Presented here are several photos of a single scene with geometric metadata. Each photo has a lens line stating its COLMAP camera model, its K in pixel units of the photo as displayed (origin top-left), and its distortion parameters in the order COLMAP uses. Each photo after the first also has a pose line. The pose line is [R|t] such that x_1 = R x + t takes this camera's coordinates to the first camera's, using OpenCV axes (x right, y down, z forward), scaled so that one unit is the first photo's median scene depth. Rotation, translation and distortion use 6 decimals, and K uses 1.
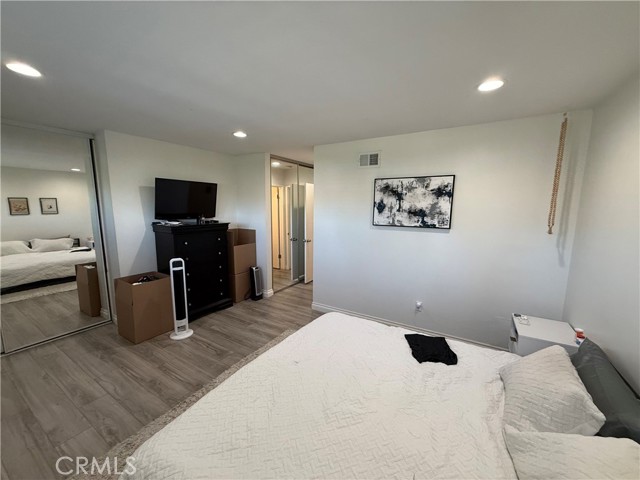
lens RADIAL K [[252.9, 0, 318.7], [0, 252.9, 239.0], [0, 0, 1]] dist [0.000075, -0.000168]
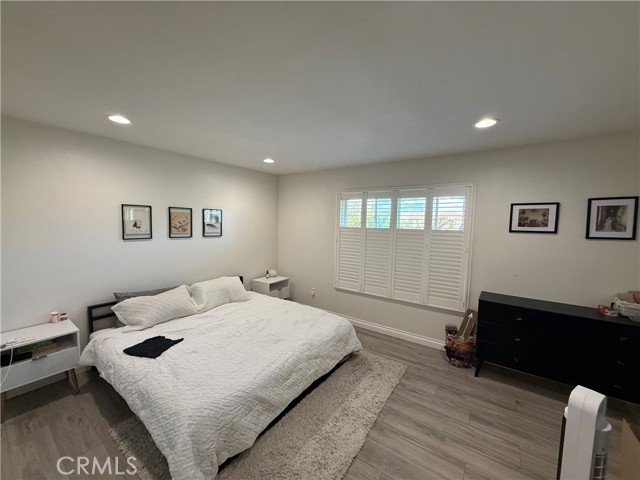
lens RADIAL K [[252.9, 0, 322.6], [0, 252.9, 242.5], [0, 0, 1]] dist [0.000075, -0.000168]
pose [[-0.998177, -0.037303, 0.047452, -0.320241], [-0.026587, 0.977517, 0.209175, -0.250059], [-0.054188, 0.207532, -0.976726, 1.898233]]
